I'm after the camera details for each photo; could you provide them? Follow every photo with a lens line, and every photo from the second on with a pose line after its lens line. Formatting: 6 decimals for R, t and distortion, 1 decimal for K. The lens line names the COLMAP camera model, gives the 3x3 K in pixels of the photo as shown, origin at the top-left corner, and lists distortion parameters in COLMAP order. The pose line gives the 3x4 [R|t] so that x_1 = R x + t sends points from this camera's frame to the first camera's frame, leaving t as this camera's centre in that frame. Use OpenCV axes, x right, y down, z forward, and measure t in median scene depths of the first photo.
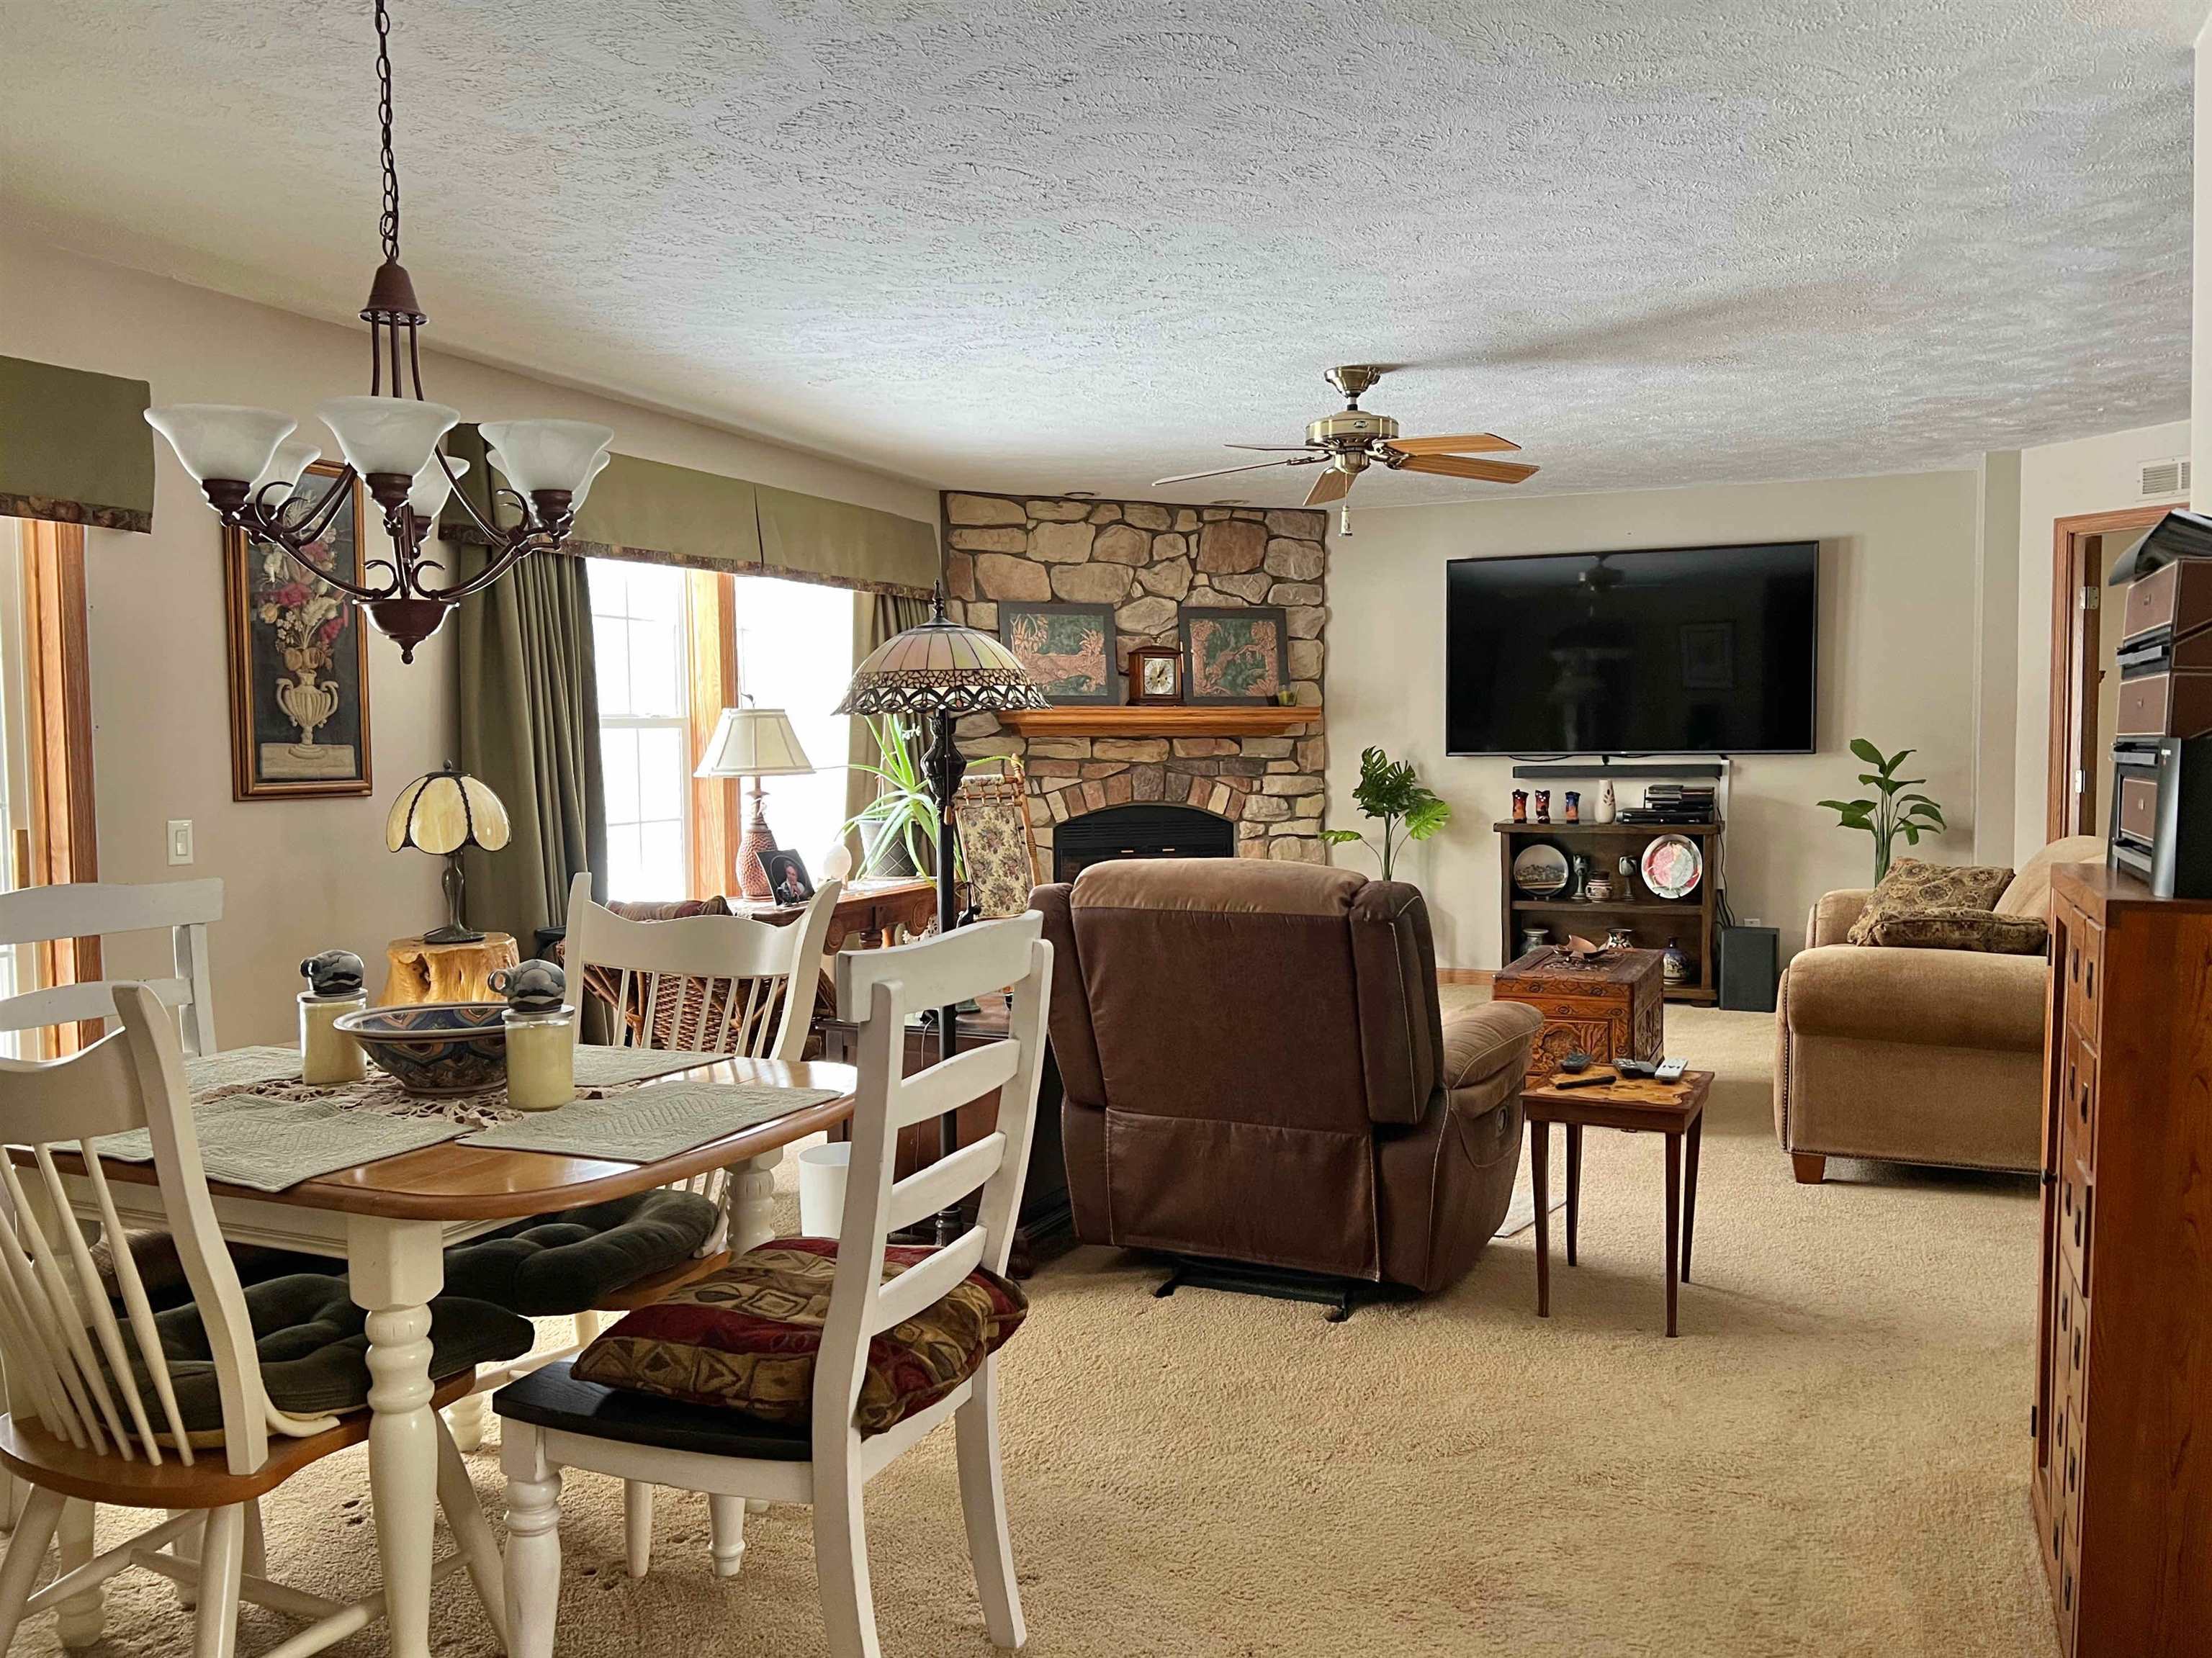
lens RADIAL K [[1694.4, 0, 1116.8], [0, 1694.4, 878.5], [0, 0, 1]] dist [0.047605, -0.061235]
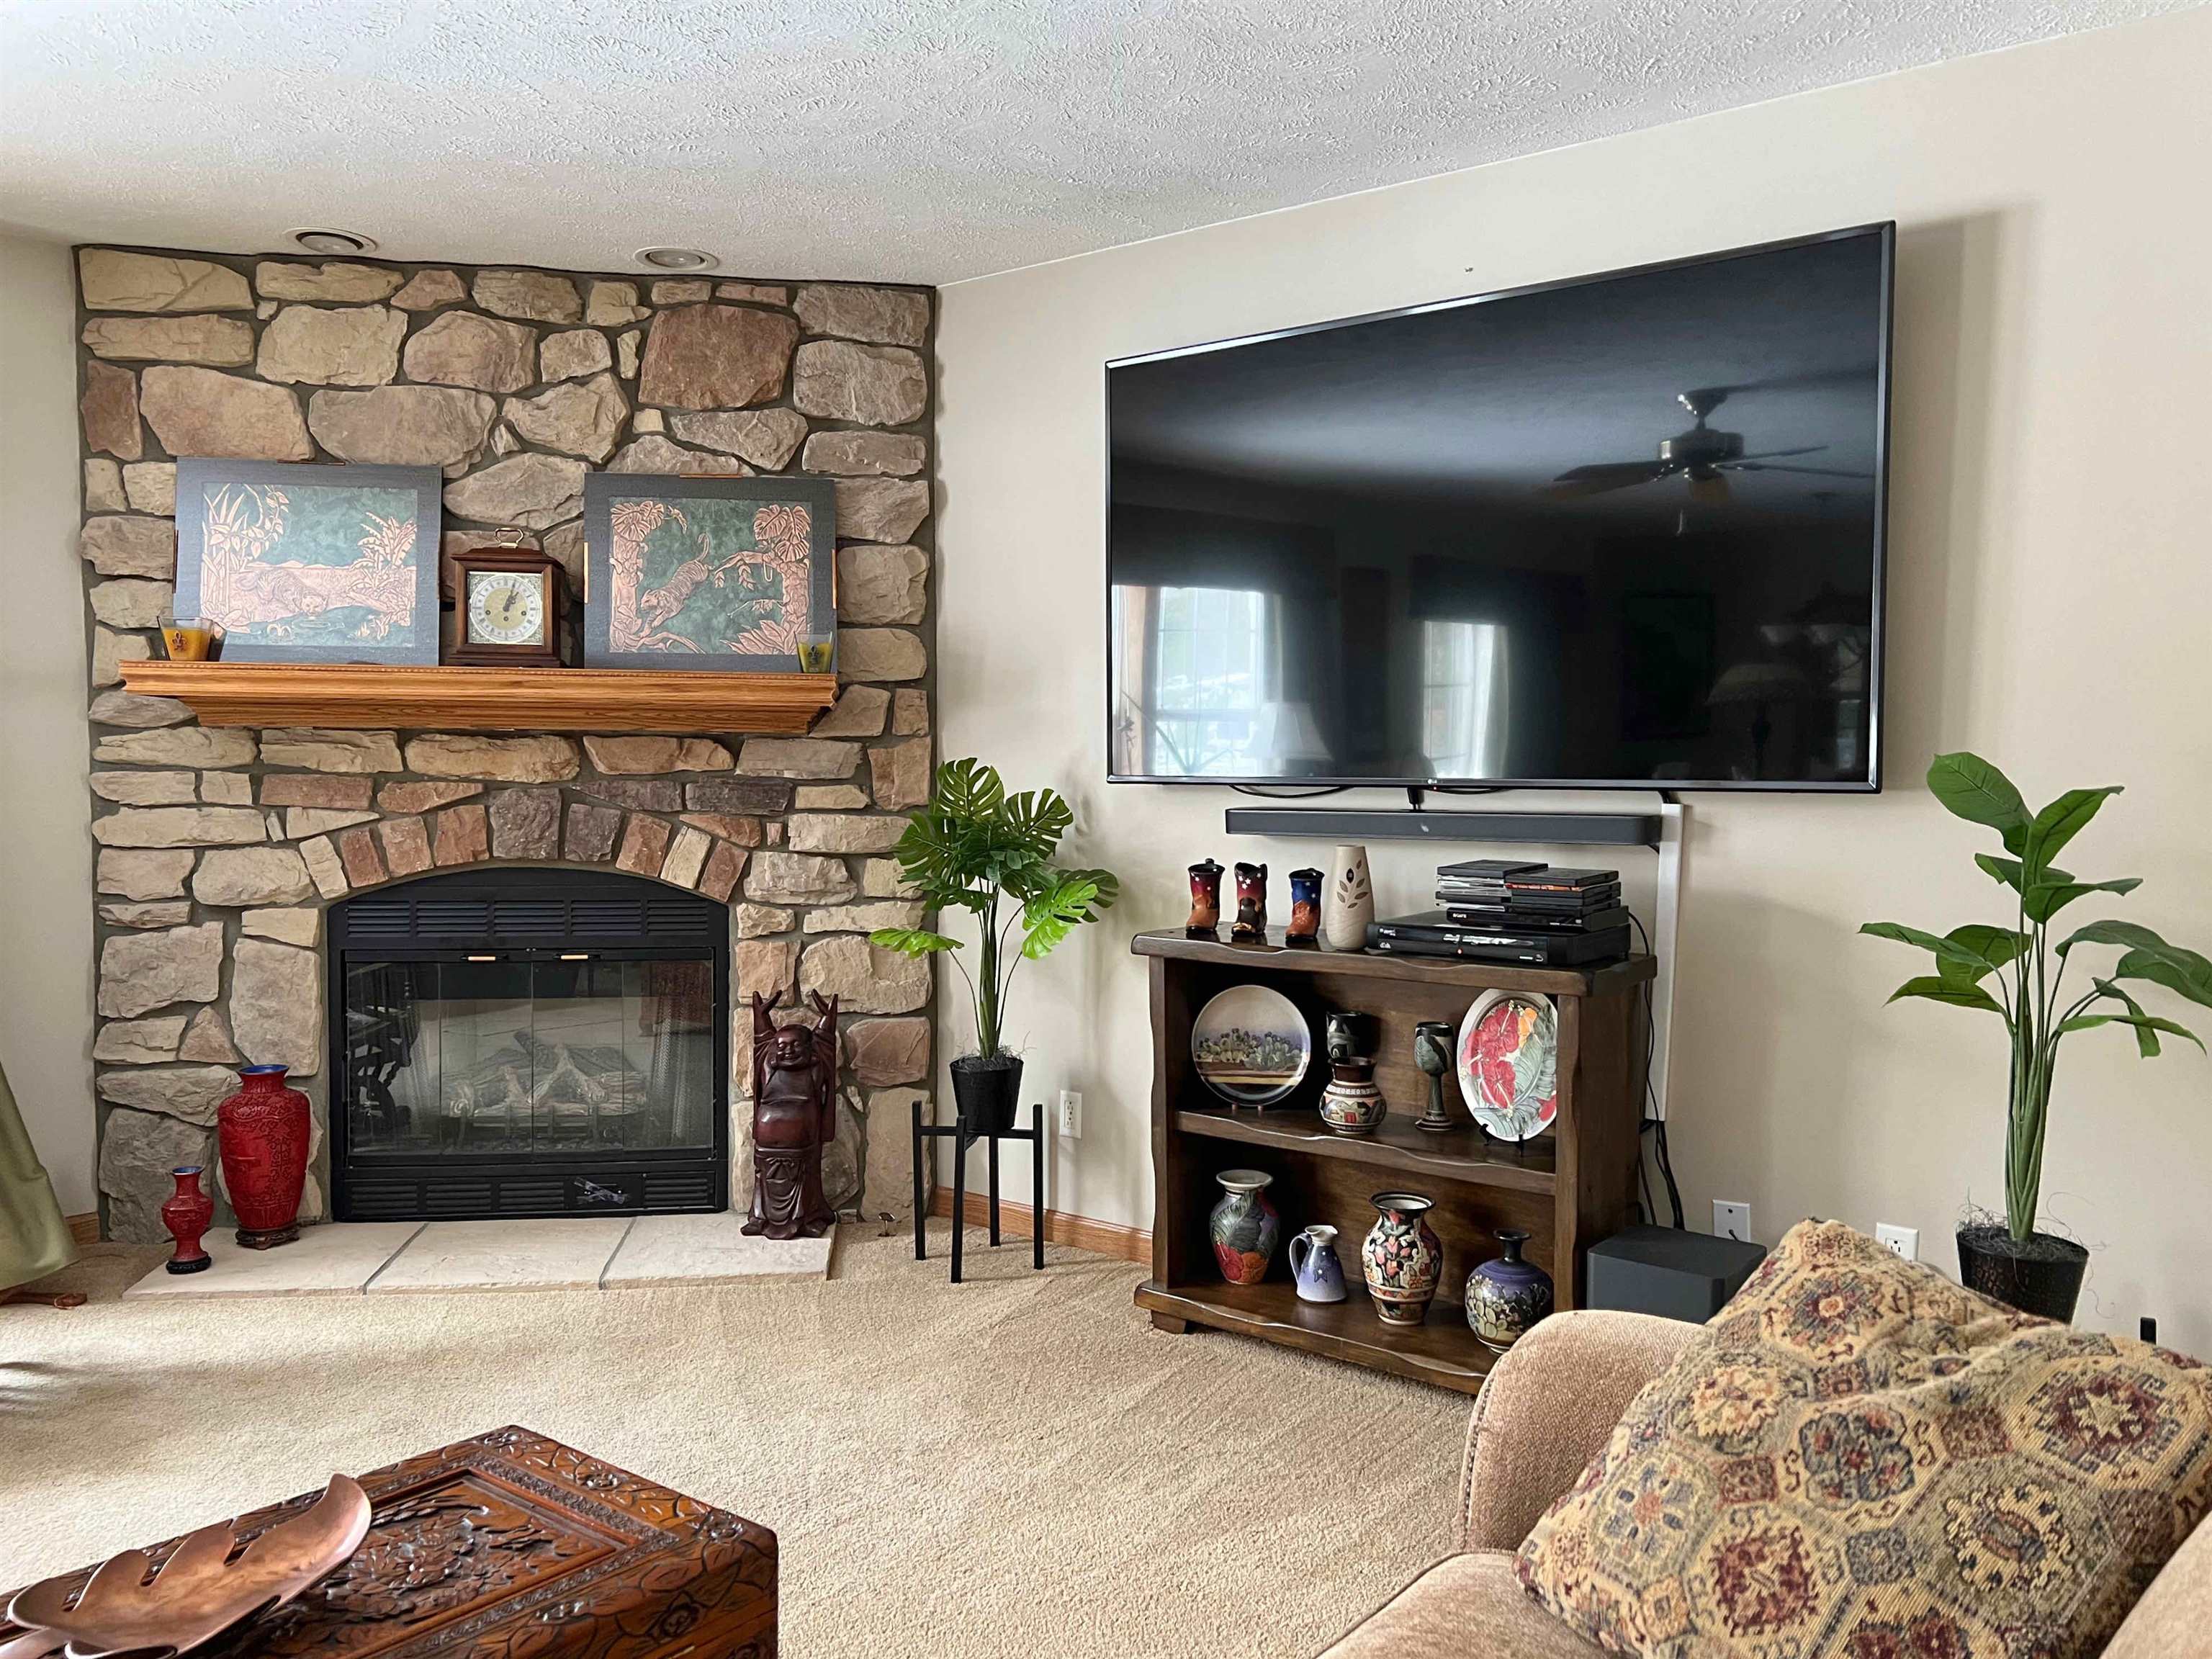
lens RADIAL K [[1694.6, 0, 1127.8], [0, 1694.6, 848.2], [0, 0, 1]] dist [0.047605, -0.061235]
pose [[0.967864, 0.027296, -0.249989, 0.324654], [-0.034520, 0.999102, -0.024557, -0.043513], [0.249095, 0.032397, 0.967937, 0.564667]]
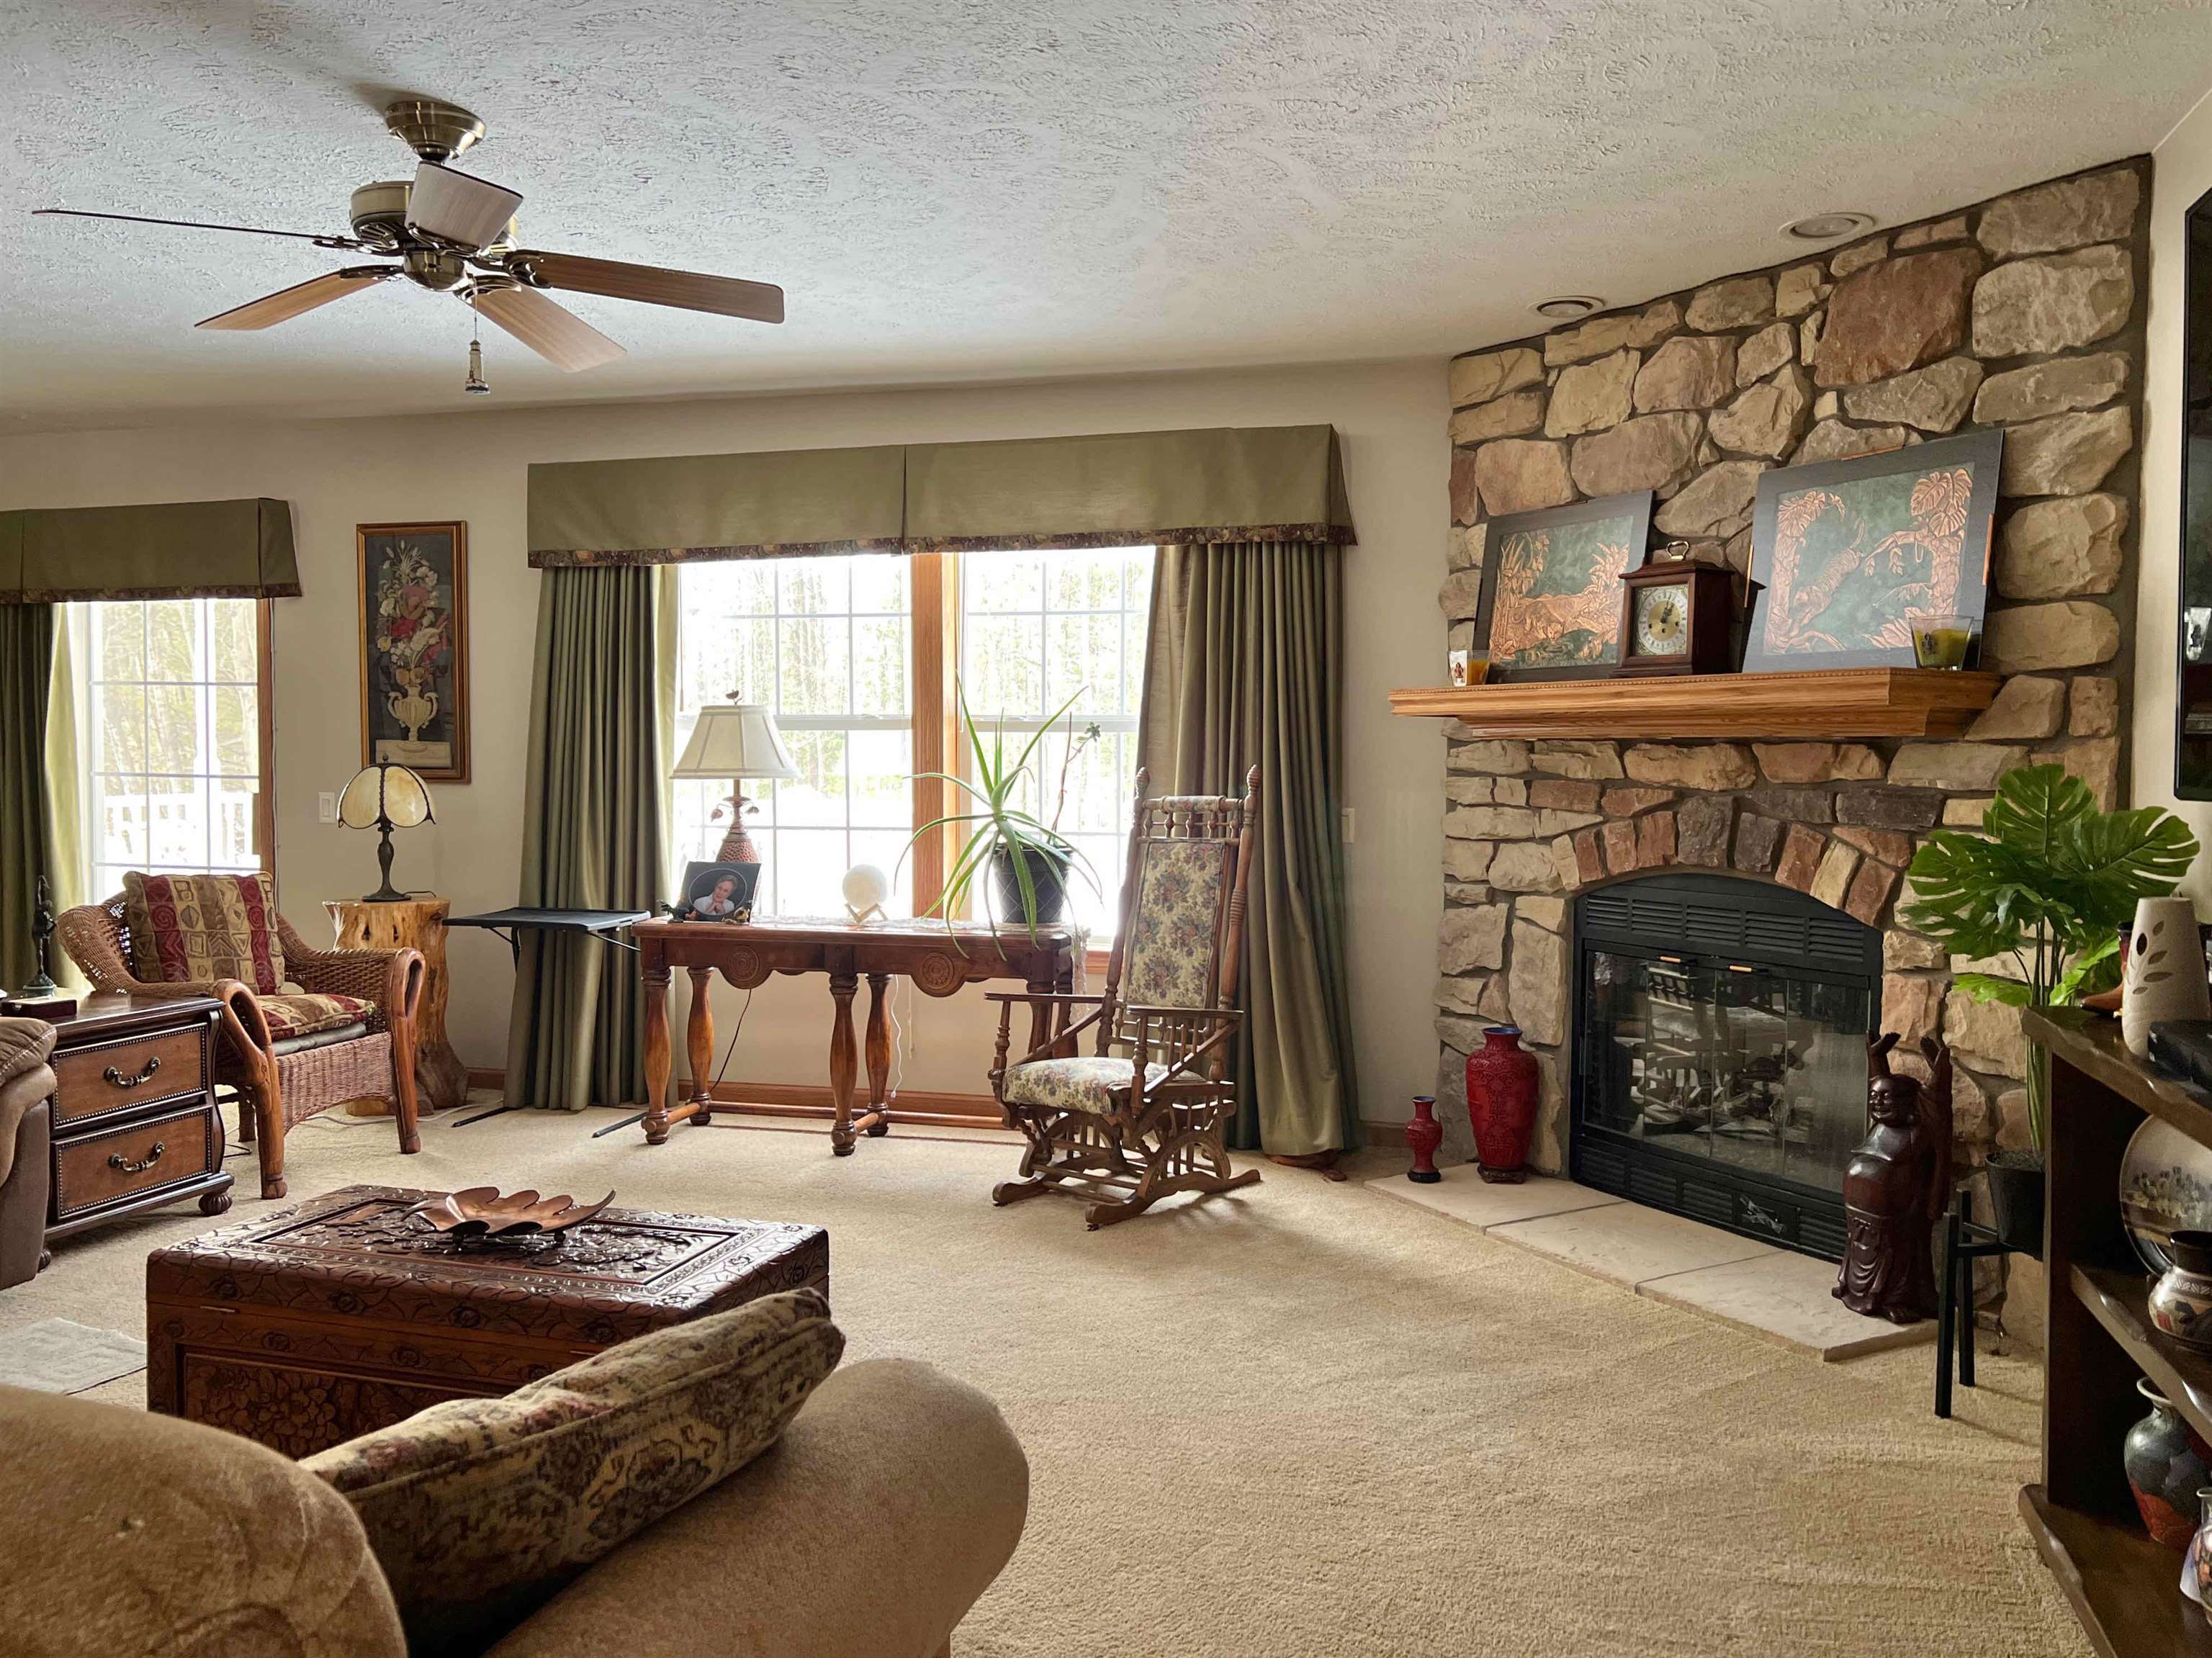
lens RADIAL K [[1694.4, 0, 1112.5], [0, 1694.4, 843.8], [0, 0, 1]] dist [0.047605, -0.061235]
pose [[0.126472, 0.059110, -0.990207, 0.512037], [-0.088489, 0.994916, 0.048089, -0.062345], [0.988015, 0.081541, 0.131060, 0.771904]]
